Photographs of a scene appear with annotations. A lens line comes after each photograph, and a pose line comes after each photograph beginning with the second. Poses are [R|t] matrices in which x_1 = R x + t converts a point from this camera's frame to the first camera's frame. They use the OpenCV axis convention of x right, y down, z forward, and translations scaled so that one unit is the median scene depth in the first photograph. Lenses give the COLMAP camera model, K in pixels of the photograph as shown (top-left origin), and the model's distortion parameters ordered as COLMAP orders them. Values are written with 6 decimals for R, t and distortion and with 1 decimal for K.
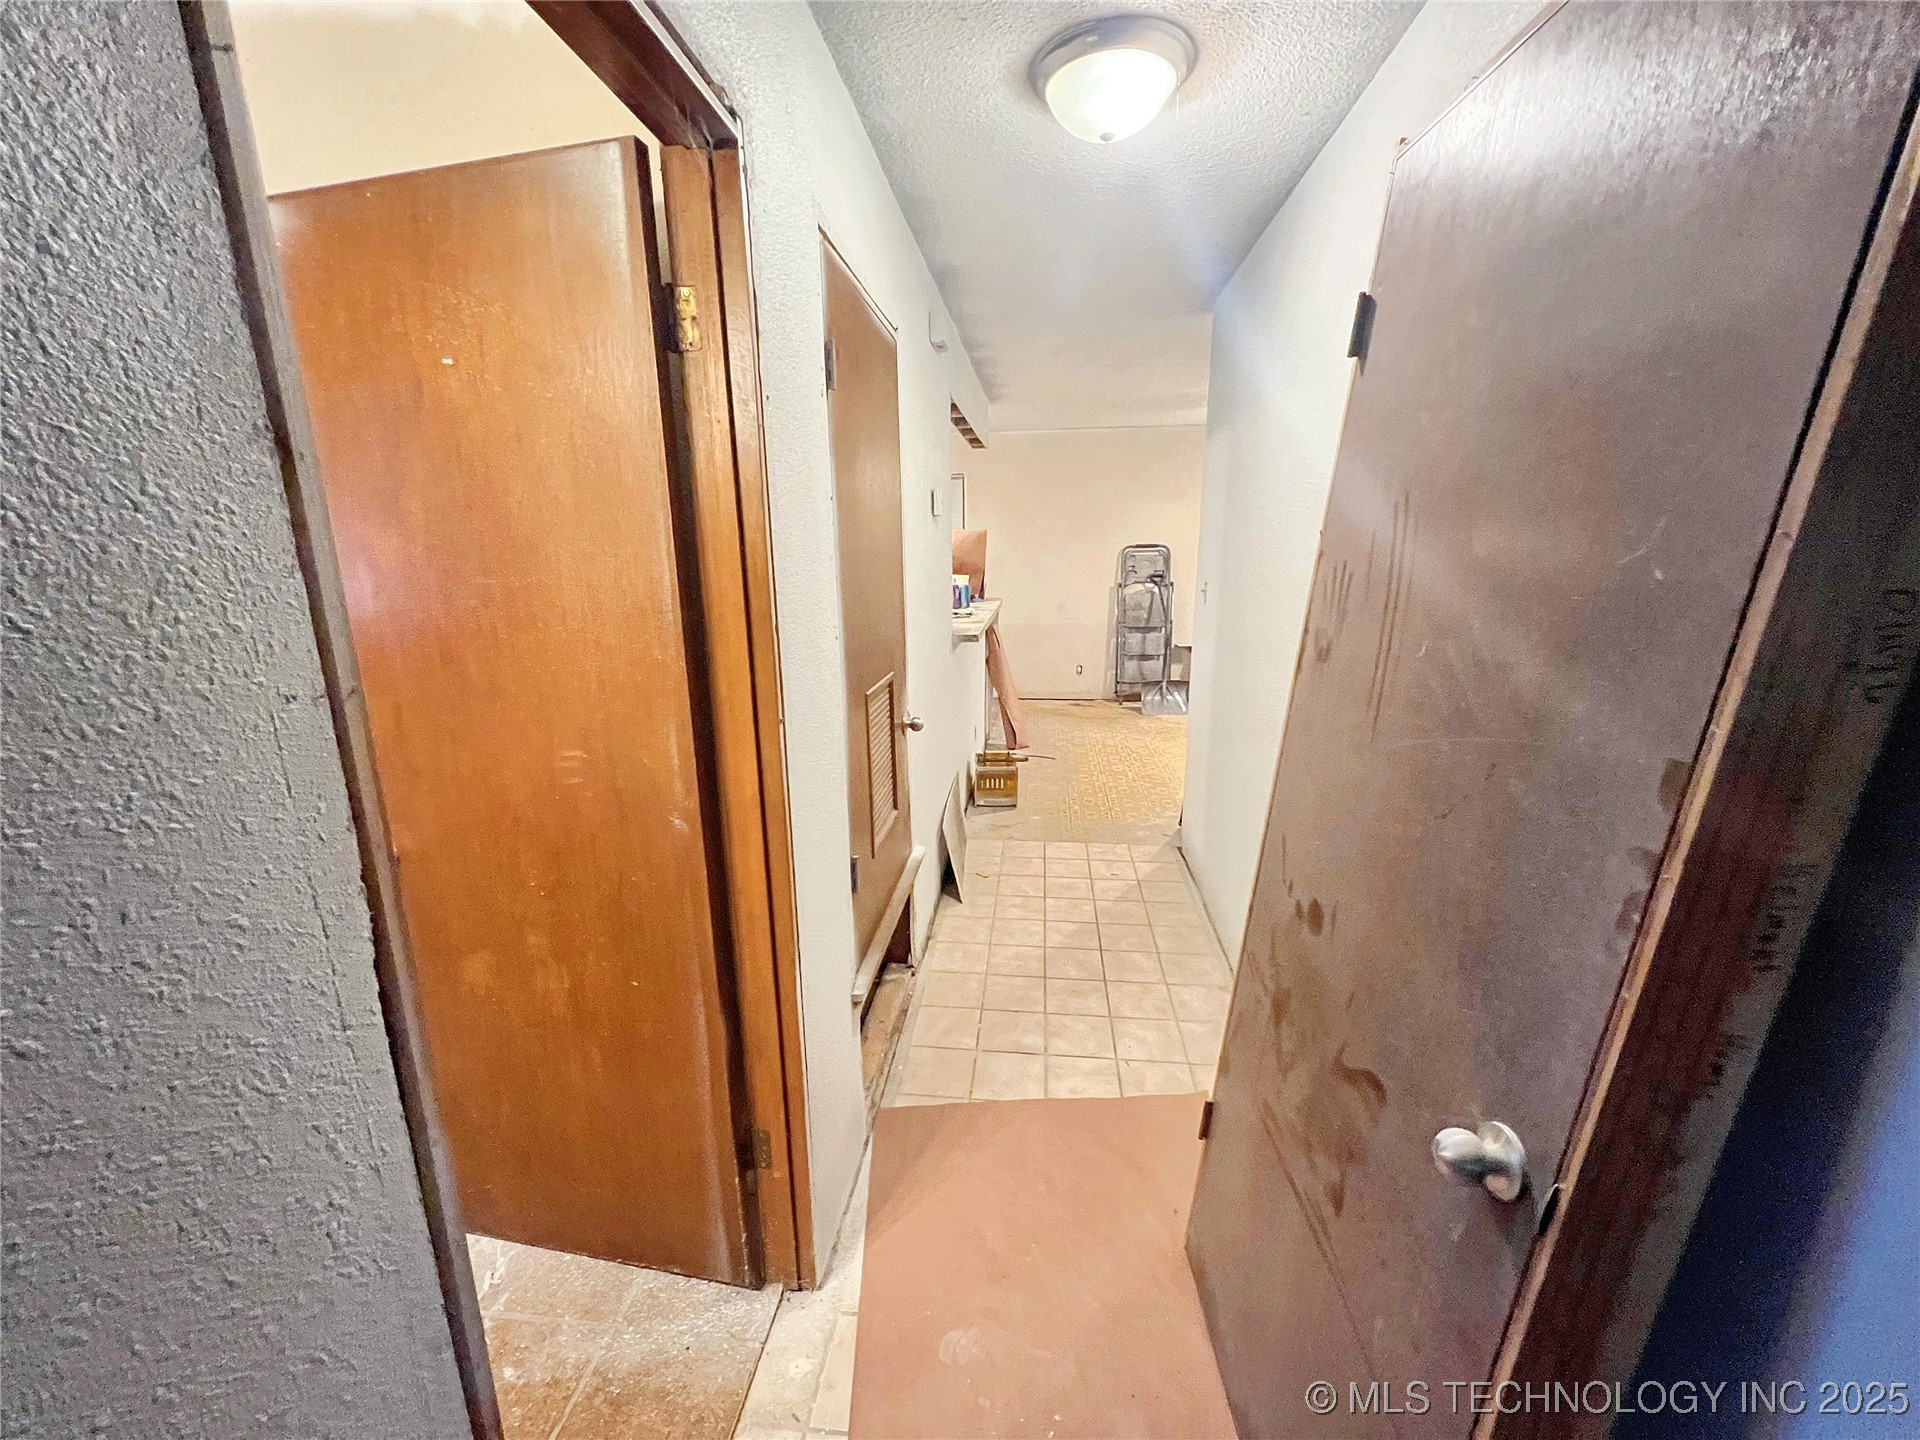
lens RADIAL K [[767.6, 0, 957.6], [0, 767.6, 726.1], [0, 0, 1]] dist [-0.000932, -0.000388]
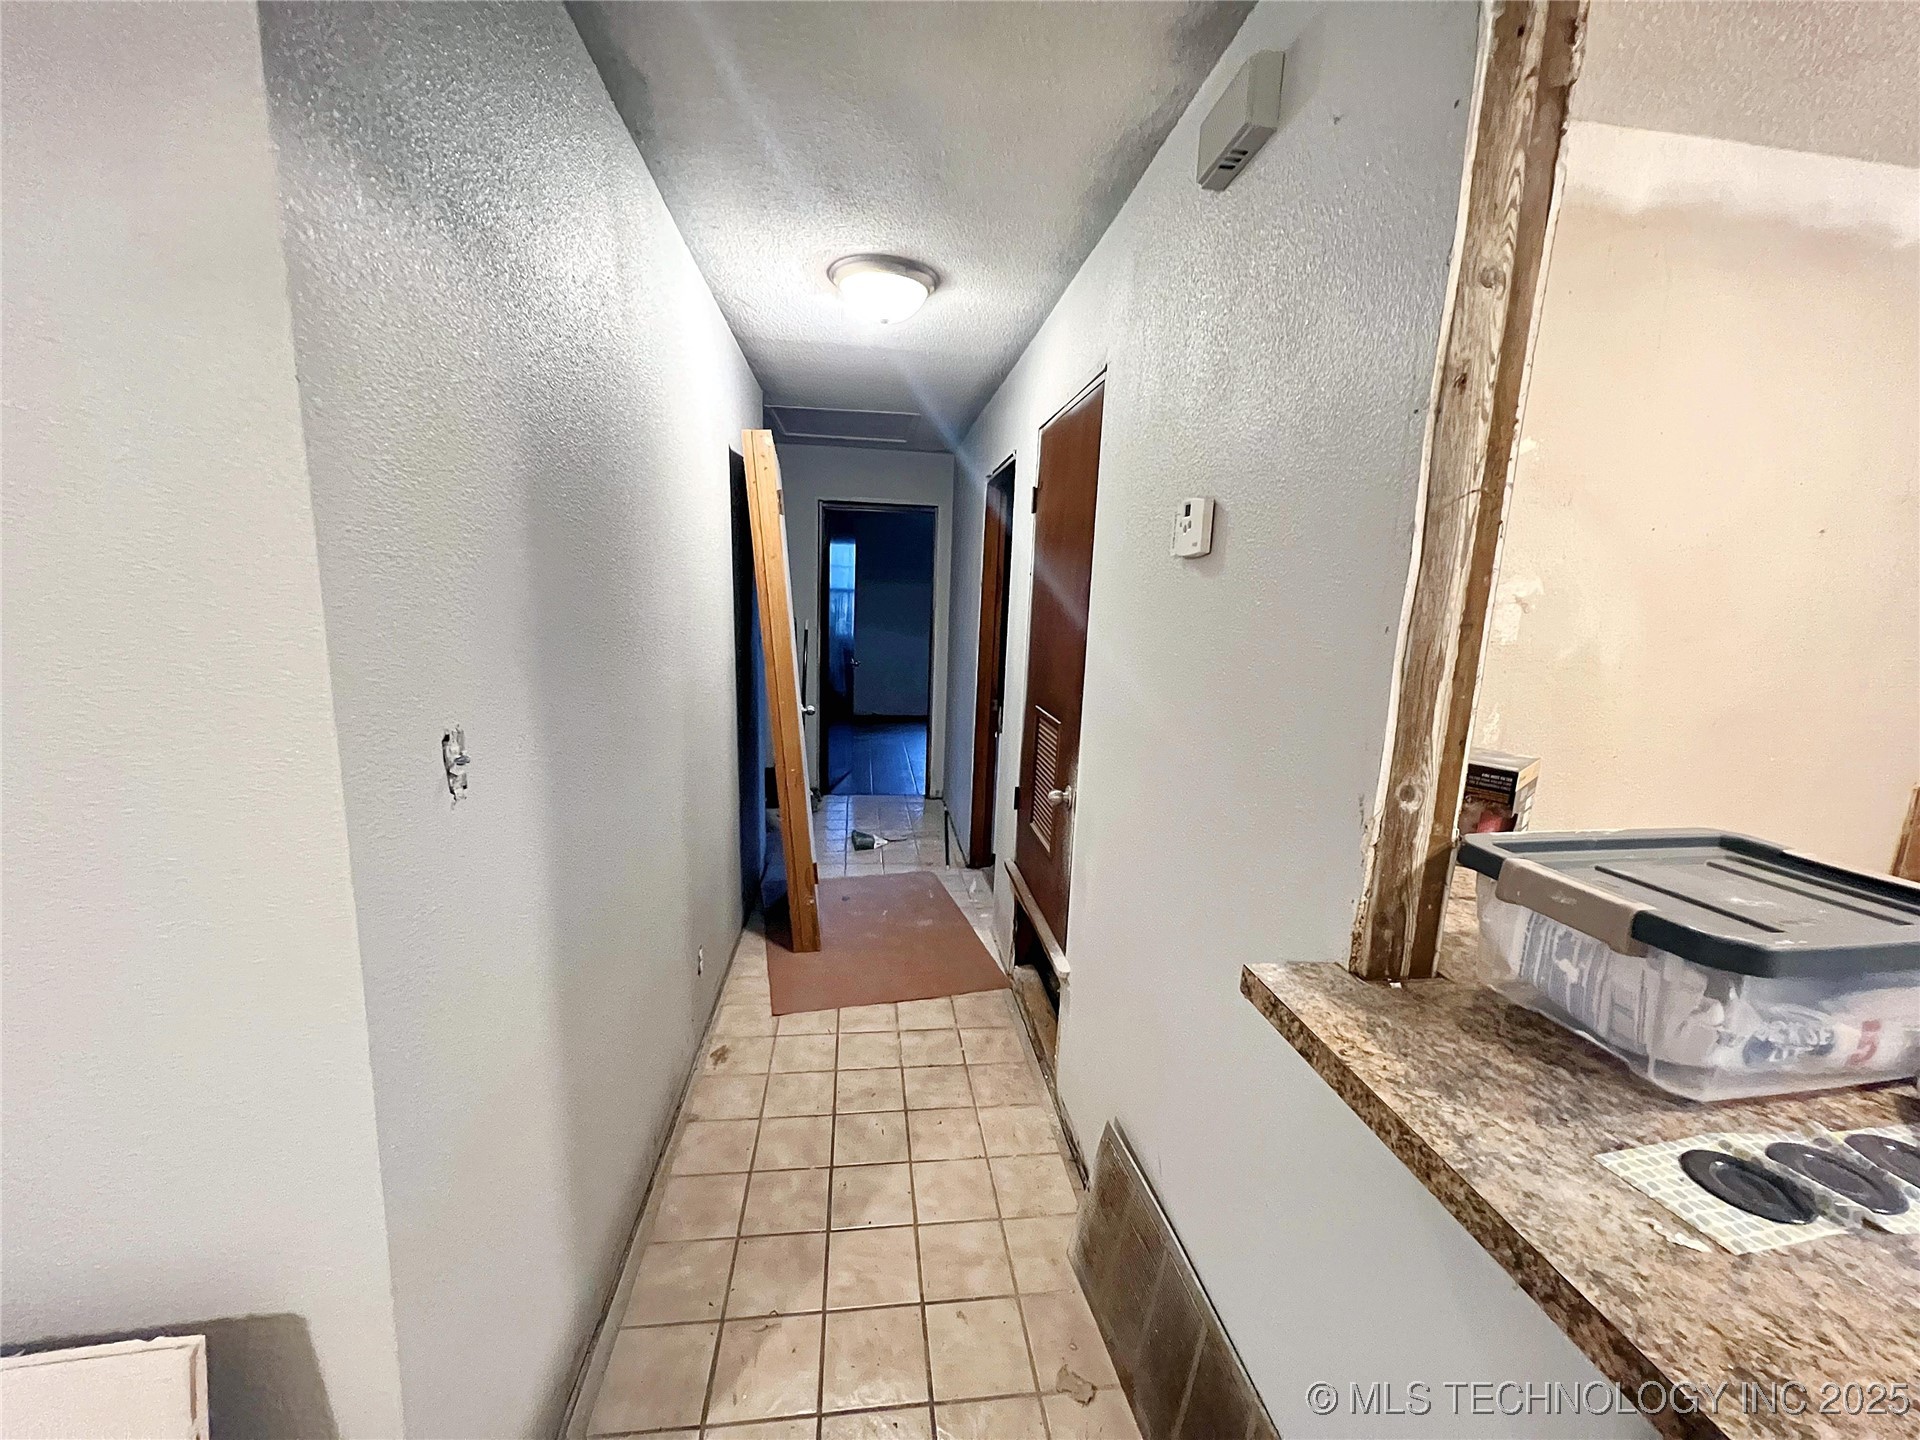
lens RADIAL K [[767.6, 0, 957.6], [0, 767.6, 726.1], [0, 0, 1]] dist [-0.000932, -0.000388]
pose [[-0.971831, 0.015286, -0.235183, 0.280038], [-0.080173, 0.916939, 0.390890, -0.442167], [0.221624, 0.398734, -0.889884, 1.783778]]
